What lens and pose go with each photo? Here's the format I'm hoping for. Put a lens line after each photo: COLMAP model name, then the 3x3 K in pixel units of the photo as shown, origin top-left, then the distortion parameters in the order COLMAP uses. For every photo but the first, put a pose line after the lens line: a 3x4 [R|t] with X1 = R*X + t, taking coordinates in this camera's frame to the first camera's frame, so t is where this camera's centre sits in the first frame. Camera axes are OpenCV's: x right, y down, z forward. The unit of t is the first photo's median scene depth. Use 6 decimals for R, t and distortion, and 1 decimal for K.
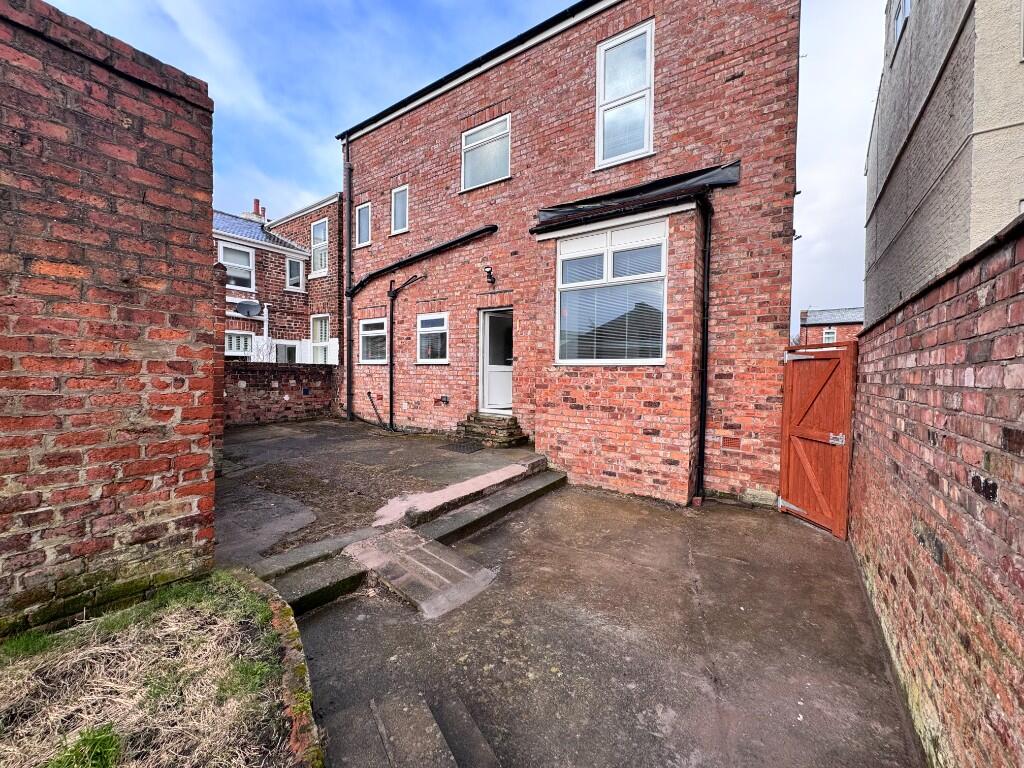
lens RADIAL K [[407.2, 0, 512.0], [0, 407.2, 384.0], [0, 0, 1]] dist [0.001232, 0.000366]
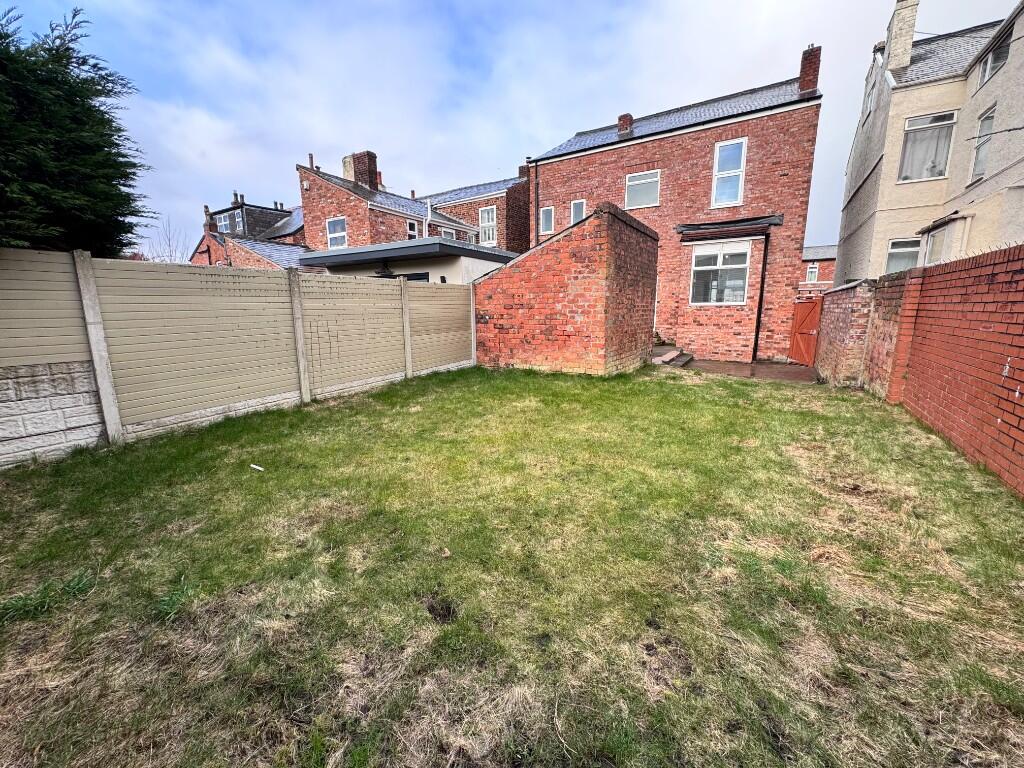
lens RADIAL K [[407.2, 0, 512.0], [0, 407.2, 384.0], [0, 0, 1]] dist [0.001232, 0.000366]
pose [[0.998924, -0.026736, 0.037886, -1.063499], [0.020389, 0.987072, 0.158975, 0.002167], [-0.041646, -0.158032, 0.986555, -1.331387]]
